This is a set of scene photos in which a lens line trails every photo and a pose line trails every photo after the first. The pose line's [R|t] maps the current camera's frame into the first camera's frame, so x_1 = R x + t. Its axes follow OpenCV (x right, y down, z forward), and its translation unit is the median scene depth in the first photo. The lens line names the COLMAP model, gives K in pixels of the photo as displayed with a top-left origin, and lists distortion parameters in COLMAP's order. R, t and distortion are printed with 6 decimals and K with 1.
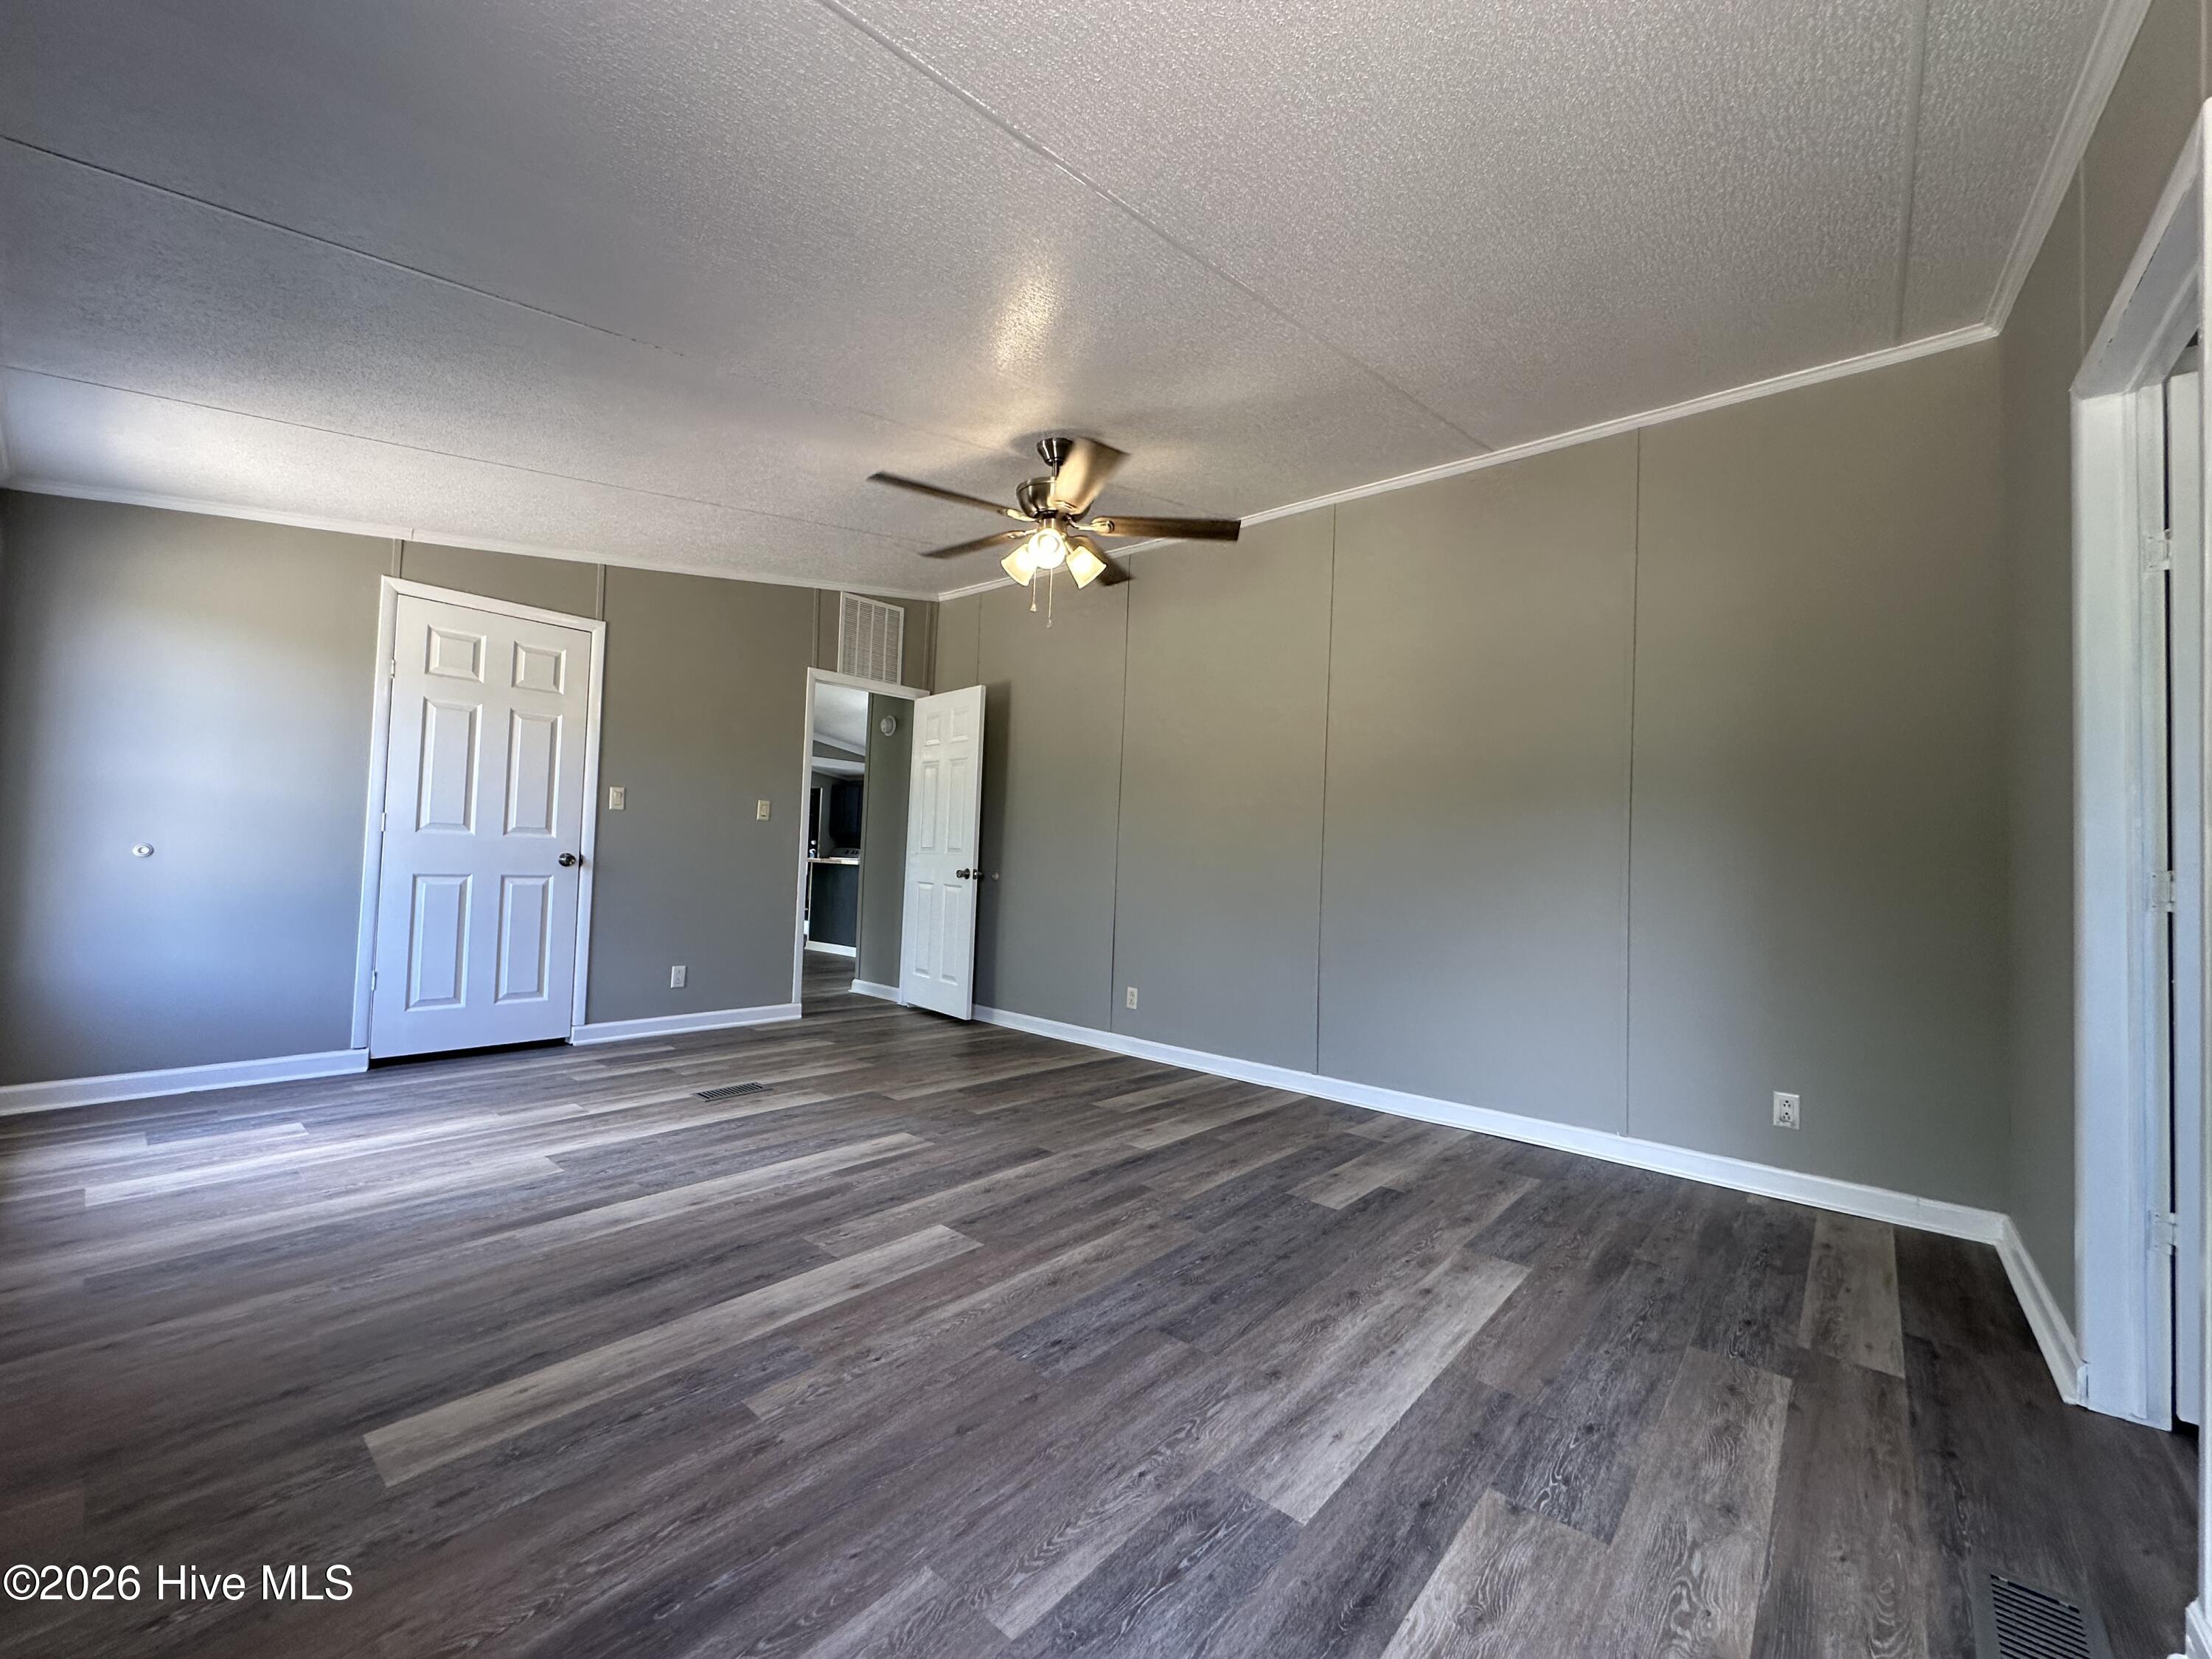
lens RADIAL K [[886.9, 0, 1105.5], [0, 886.9, 841.2], [0, 0, 1]] dist [-0.005483, 0.000707]
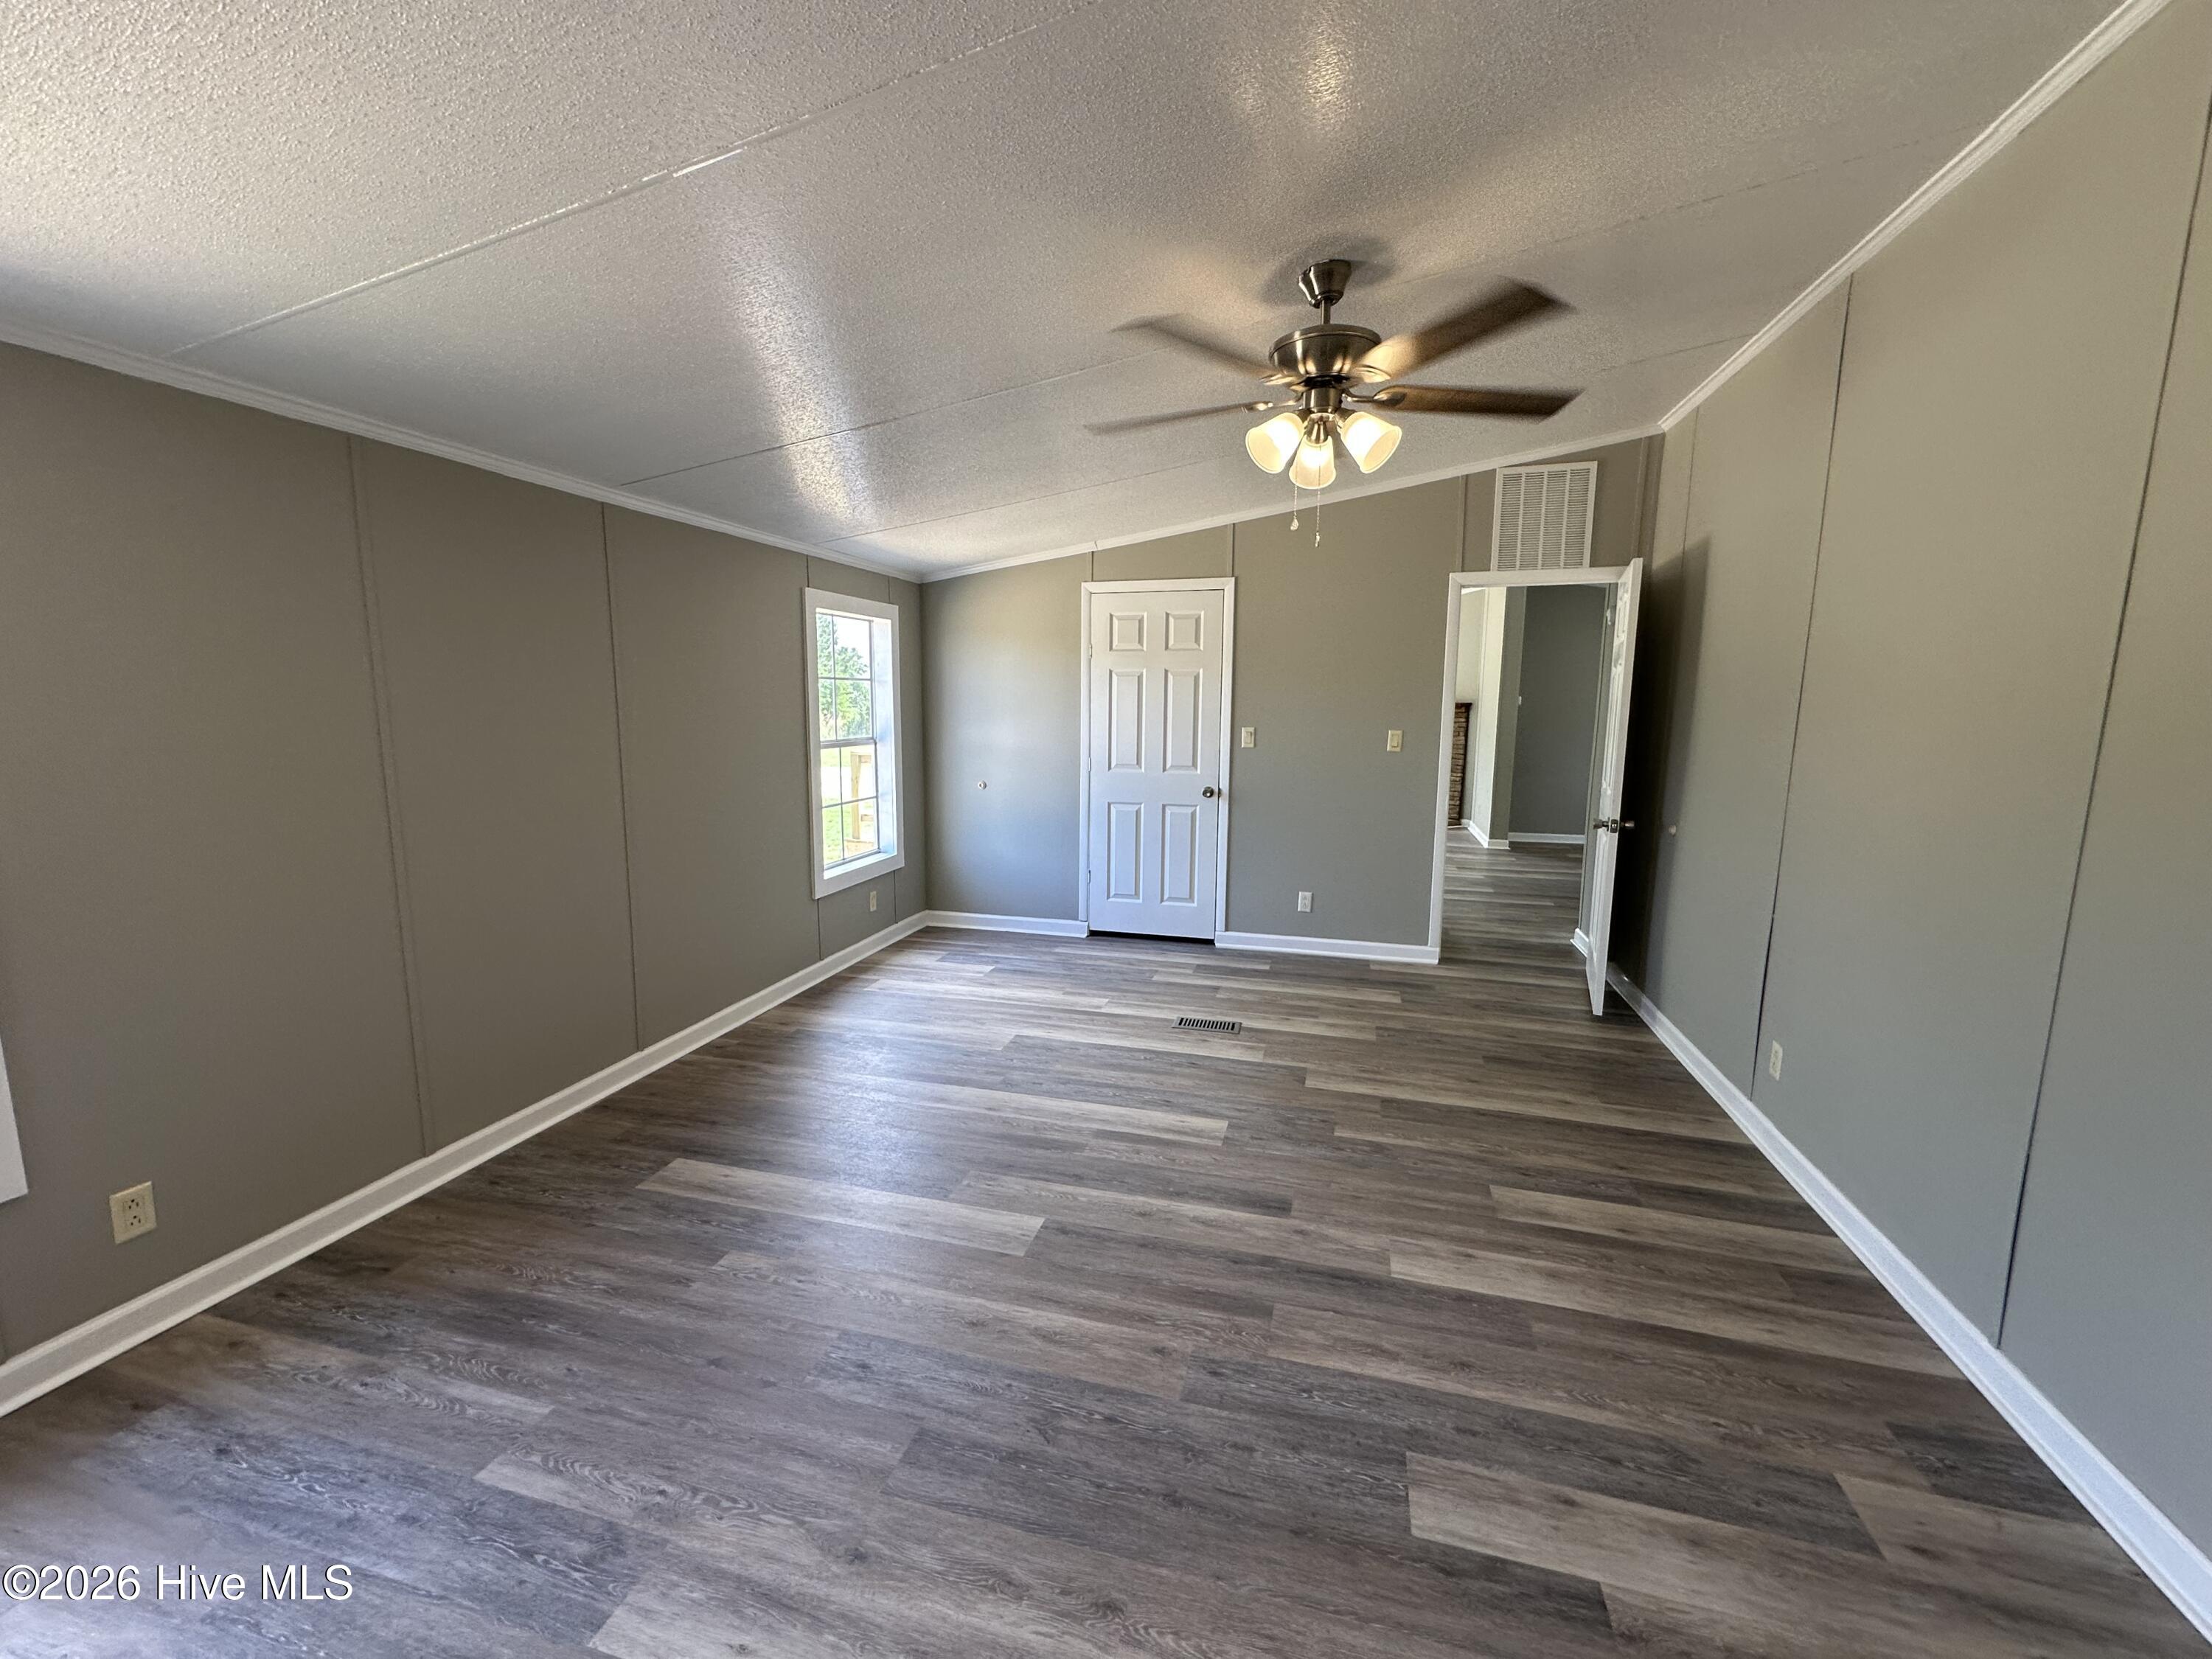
lens RADIAL K [[886.9, 0, 1098.4], [0, 886.9, 832.2], [0, 0, 1]] dist [-0.005483, 0.000707]
pose [[0.423137, 0.094988, -0.901073, 0.601084], [0.032500, 0.992258, 0.119863, -0.108467], [0.905483, -0.080003, 0.416774, 0.558063]]
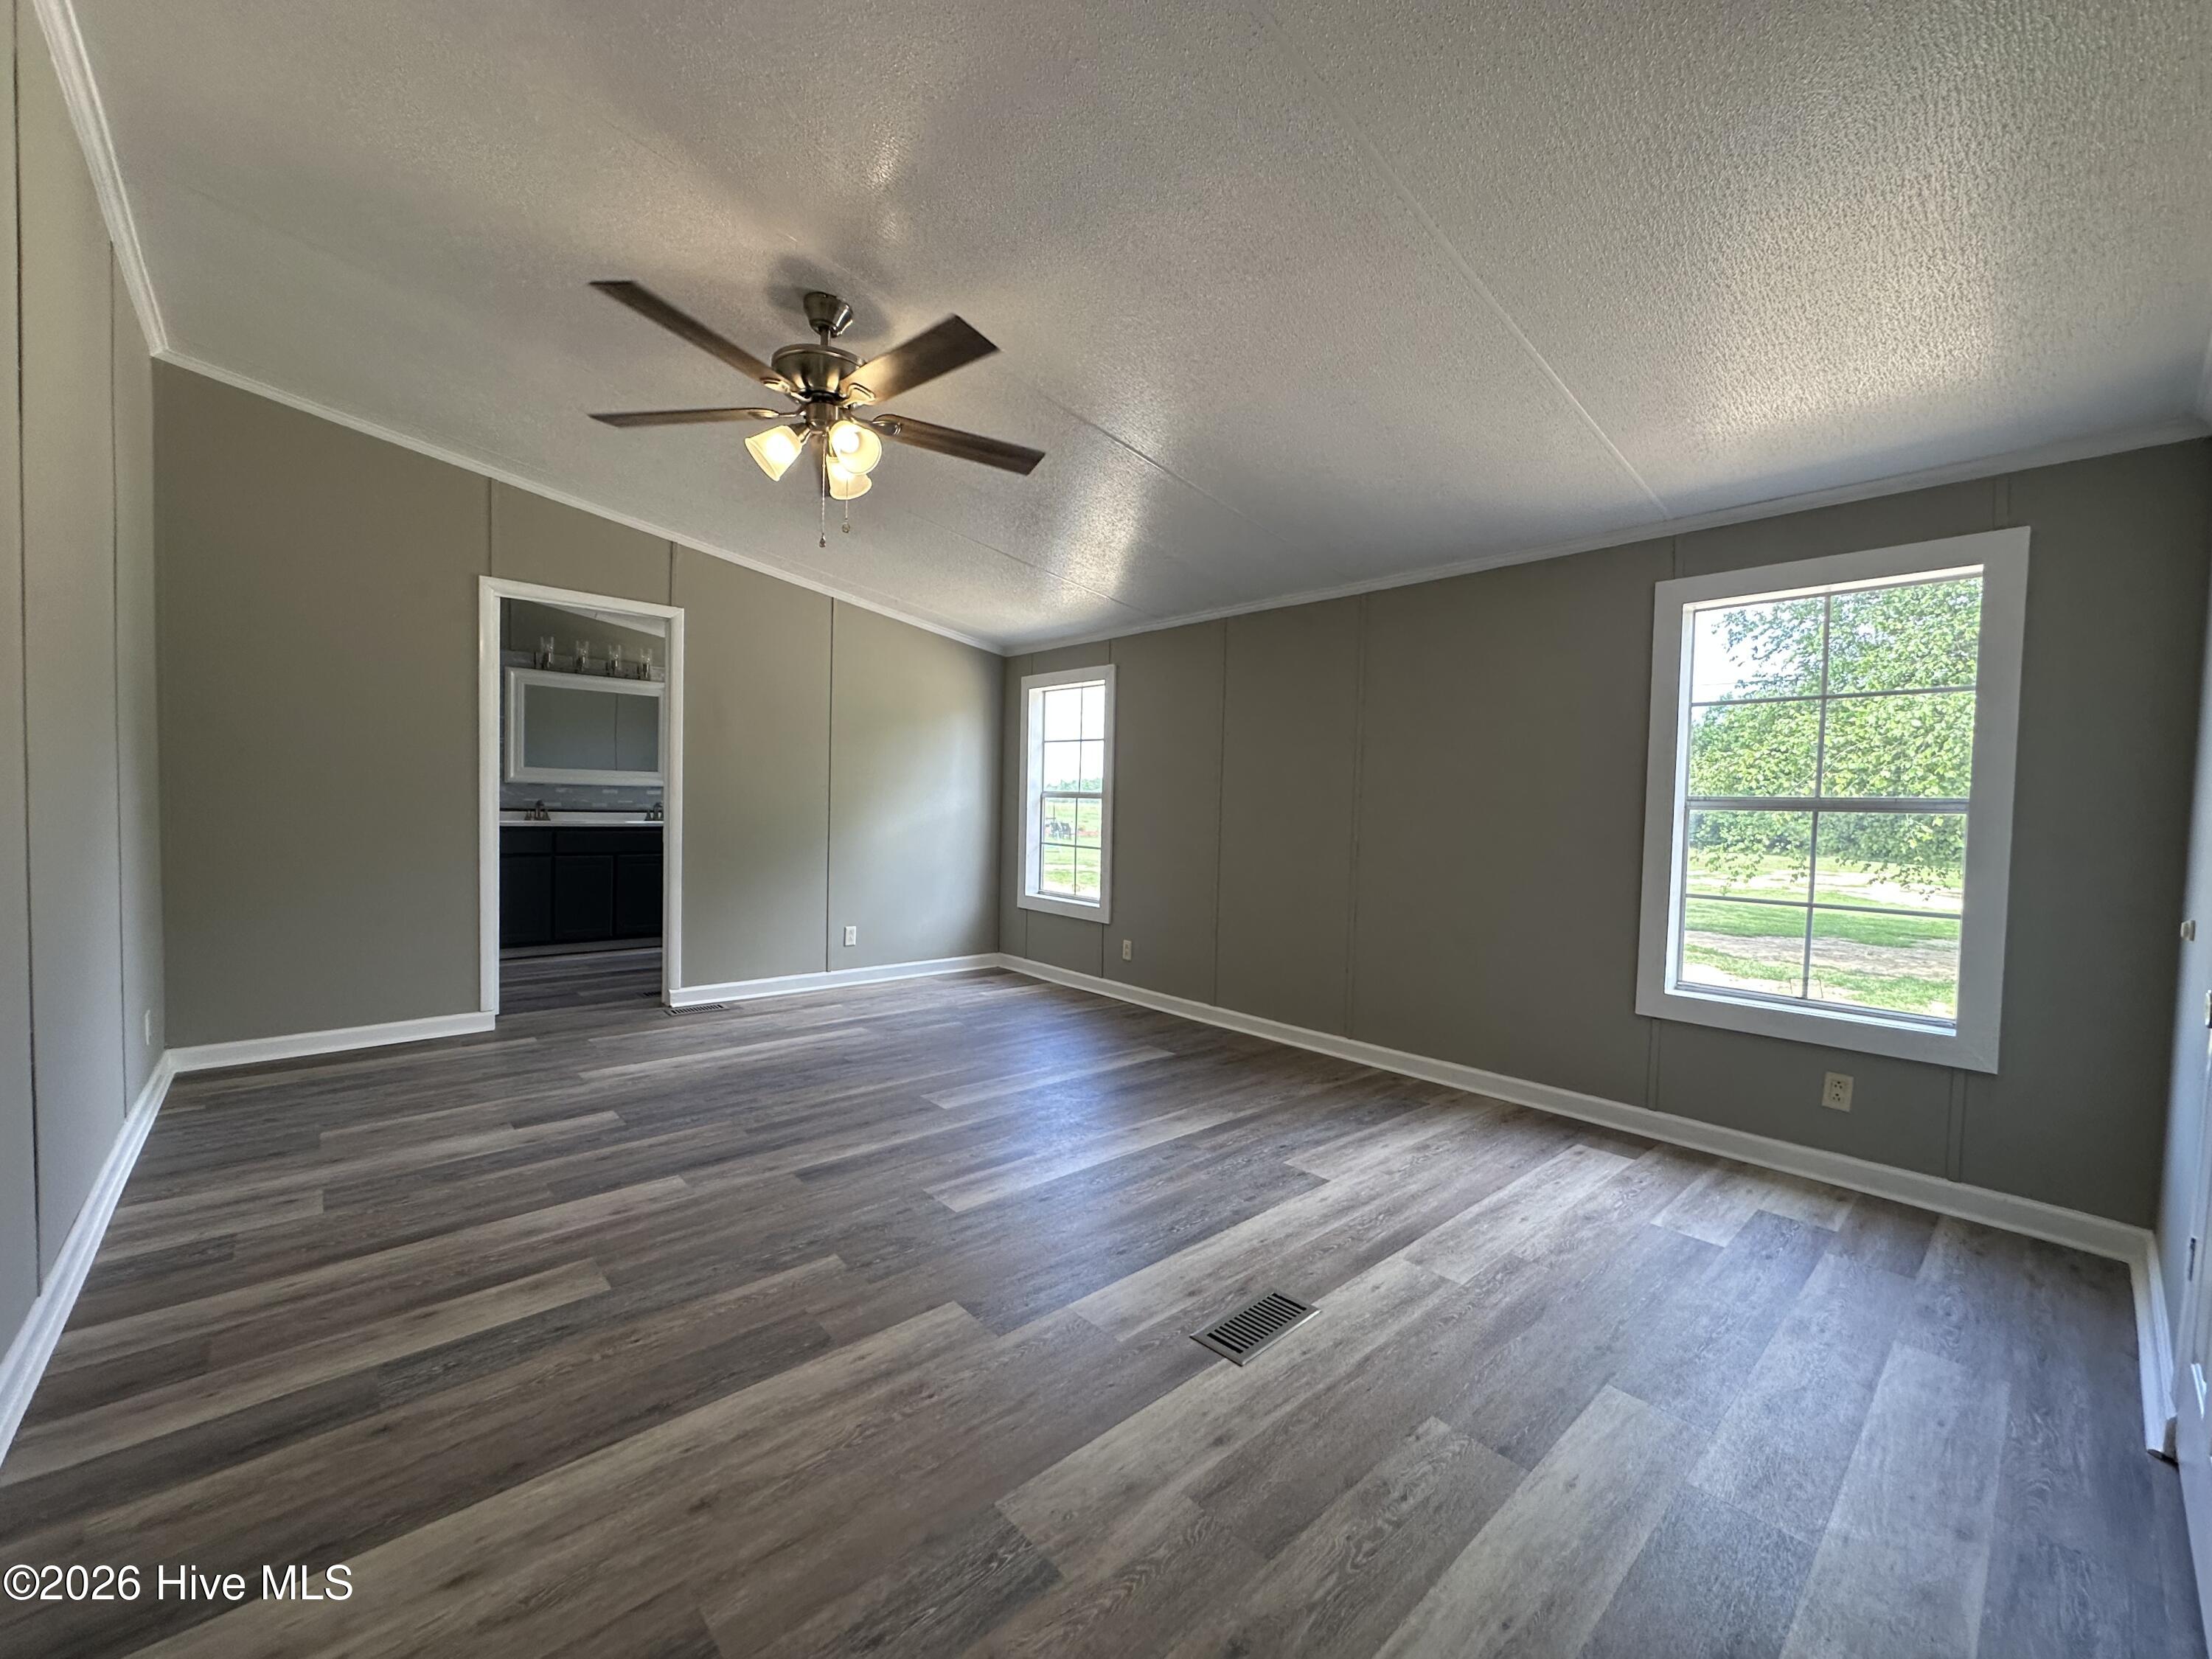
lens RADIAL K [[886.9, 0, 1114.0], [0, 886.9, 828.2], [0, 0, 1]] dist [-0.005483, 0.000707]
pose [[-0.991241, -0.068827, 0.112716, -0.471291], [-0.068121, 0.997626, 0.010101, -0.018813], [-0.113143, 0.002334, -0.993576, 1.931982]]
